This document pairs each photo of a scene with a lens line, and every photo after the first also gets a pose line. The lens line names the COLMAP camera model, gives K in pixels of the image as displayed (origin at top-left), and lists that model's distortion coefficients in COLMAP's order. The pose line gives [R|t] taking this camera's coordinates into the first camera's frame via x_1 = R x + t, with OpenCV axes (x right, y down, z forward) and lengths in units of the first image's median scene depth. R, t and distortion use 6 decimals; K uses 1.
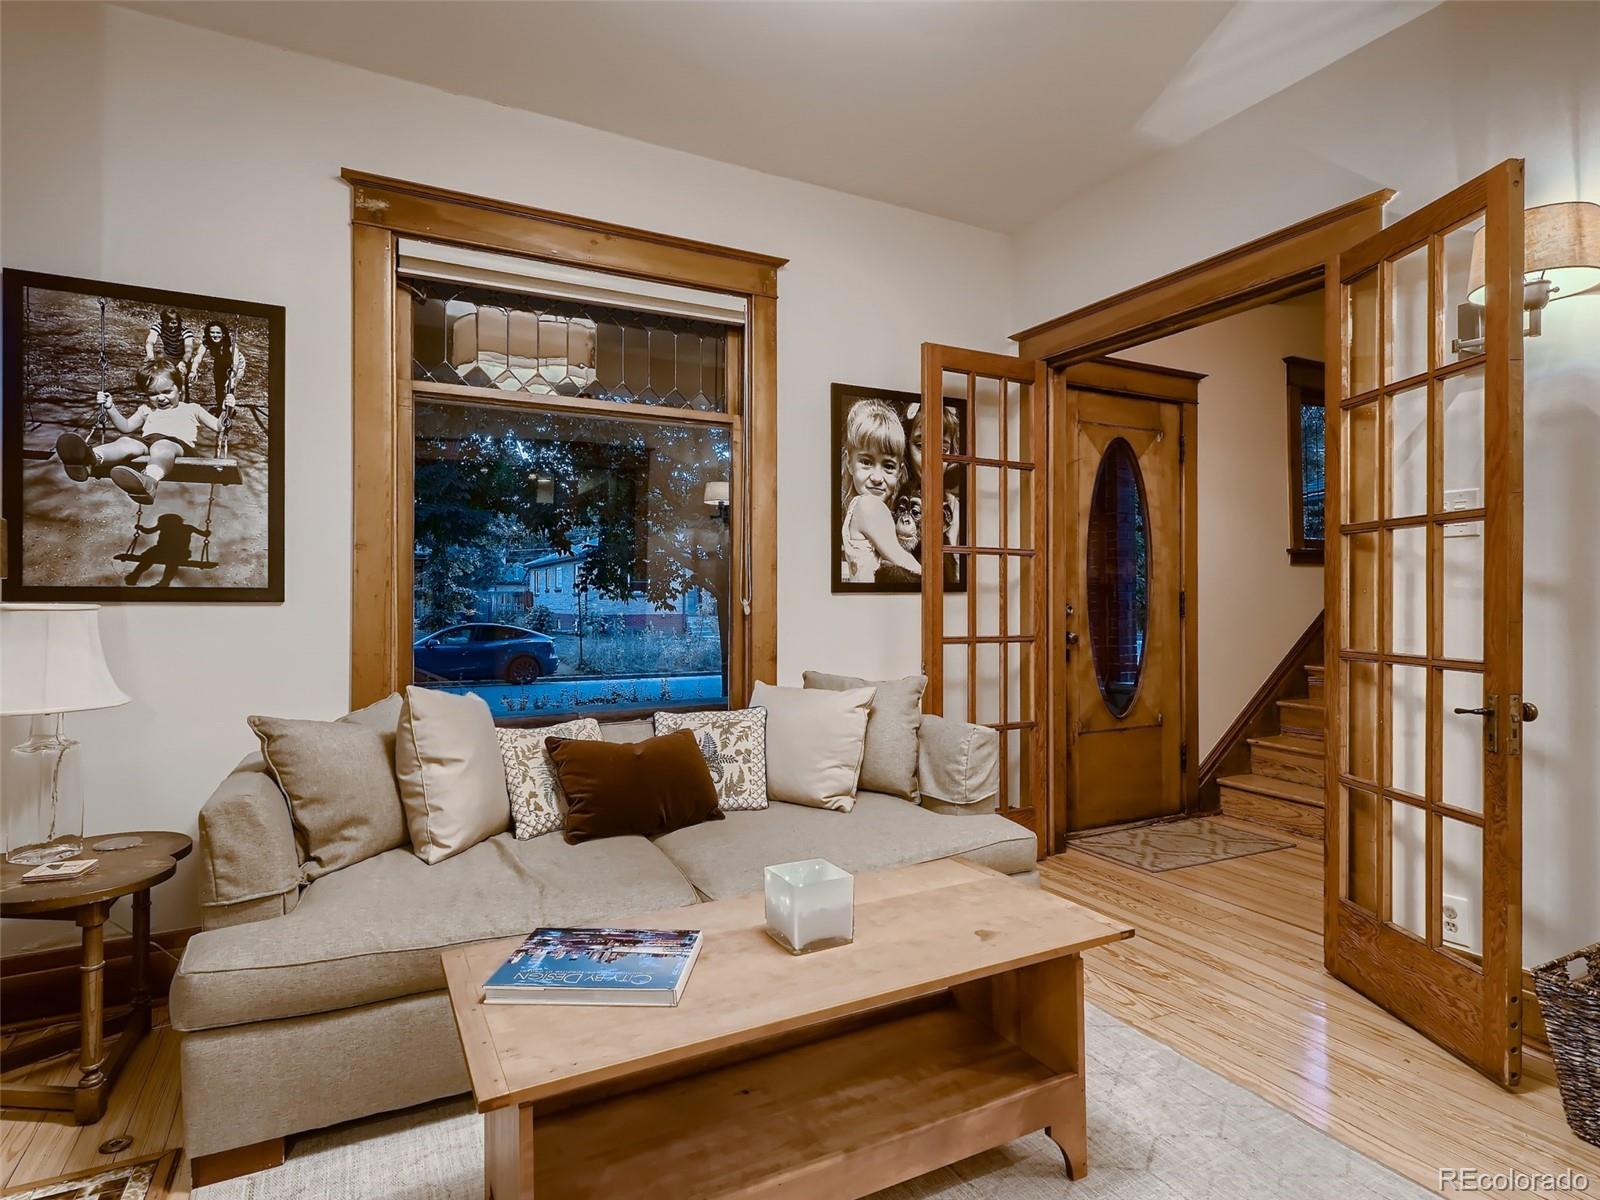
lens RADIAL K [[863.5, 0, 794.5], [0, 863.5, 593.5], [0, 0, 1]] dist [0.009699, 0.000074]
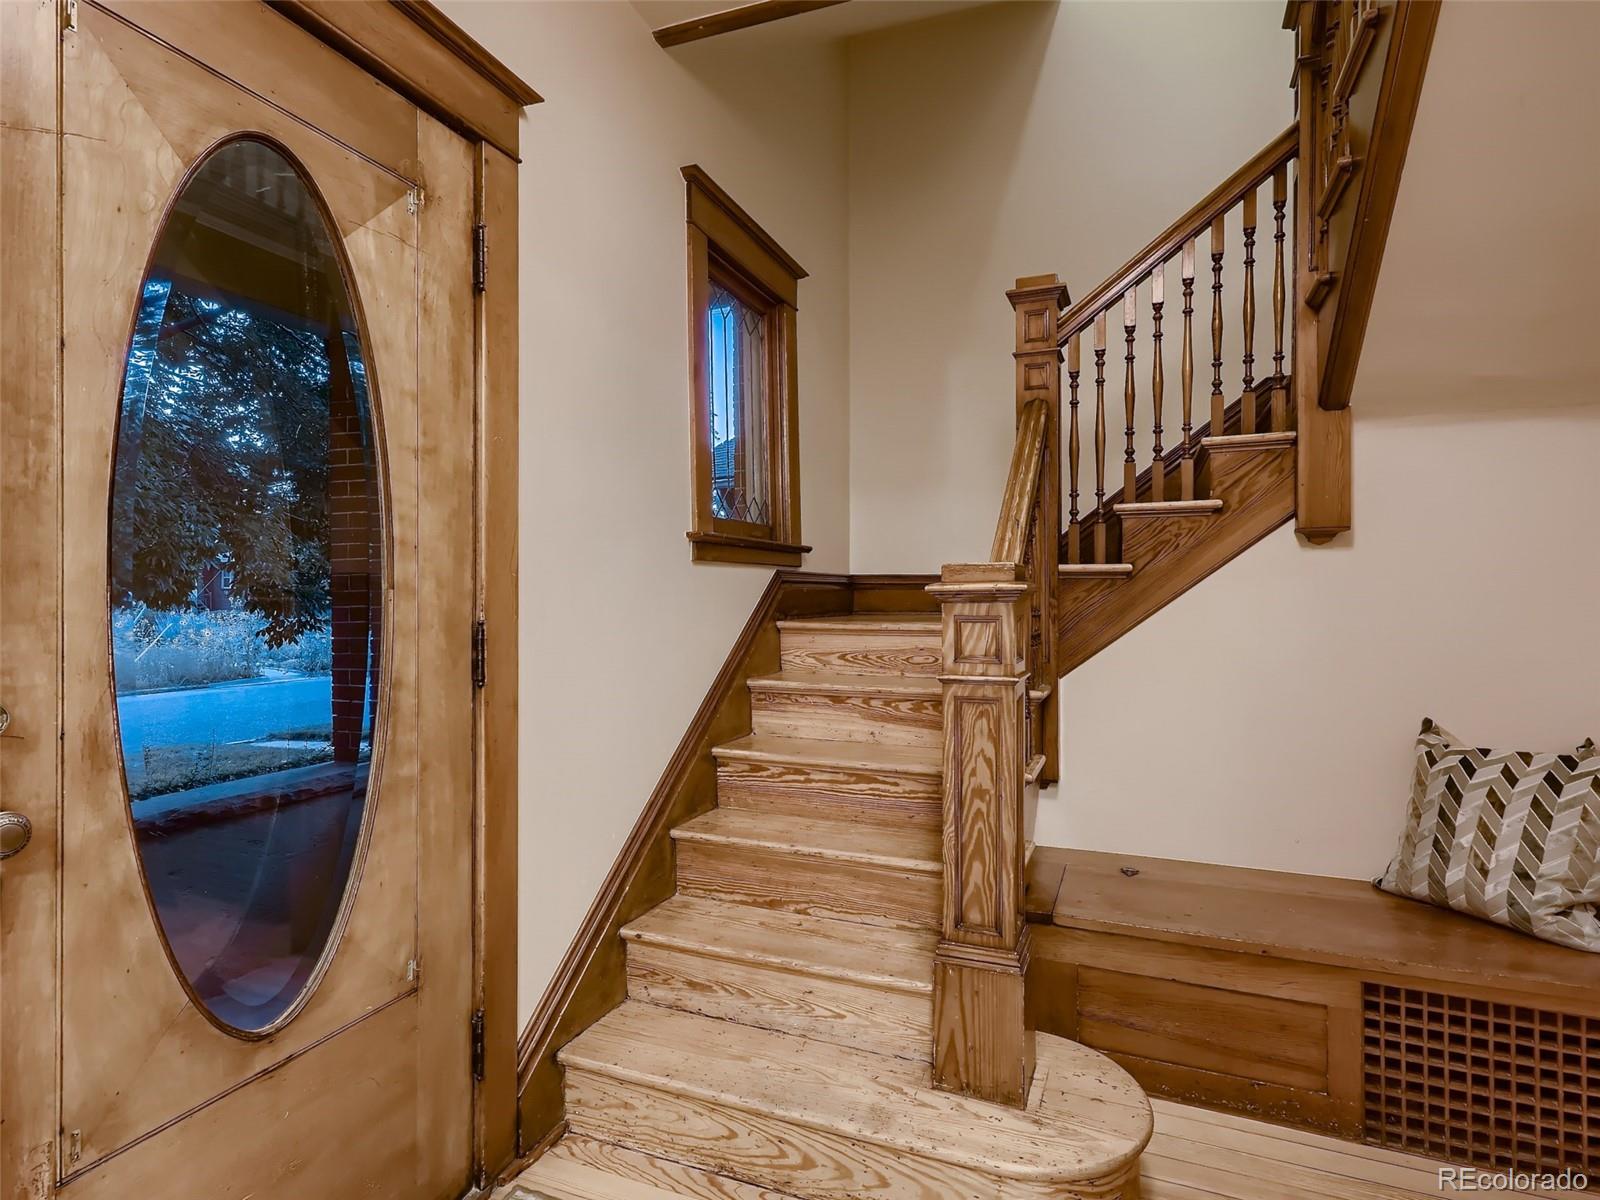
lens RADIAL K [[863.5, 0, 794.5], [0, 863.5, 593.5], [0, 0, 1]] dist [0.009699, 0.000074]
pose [[0.762223, 0.005572, 0.647291, 0.303490], [-0.004188, 0.999984, -0.003677, -0.014401], [-0.647301, 0.000092, 0.762235, 0.608378]]
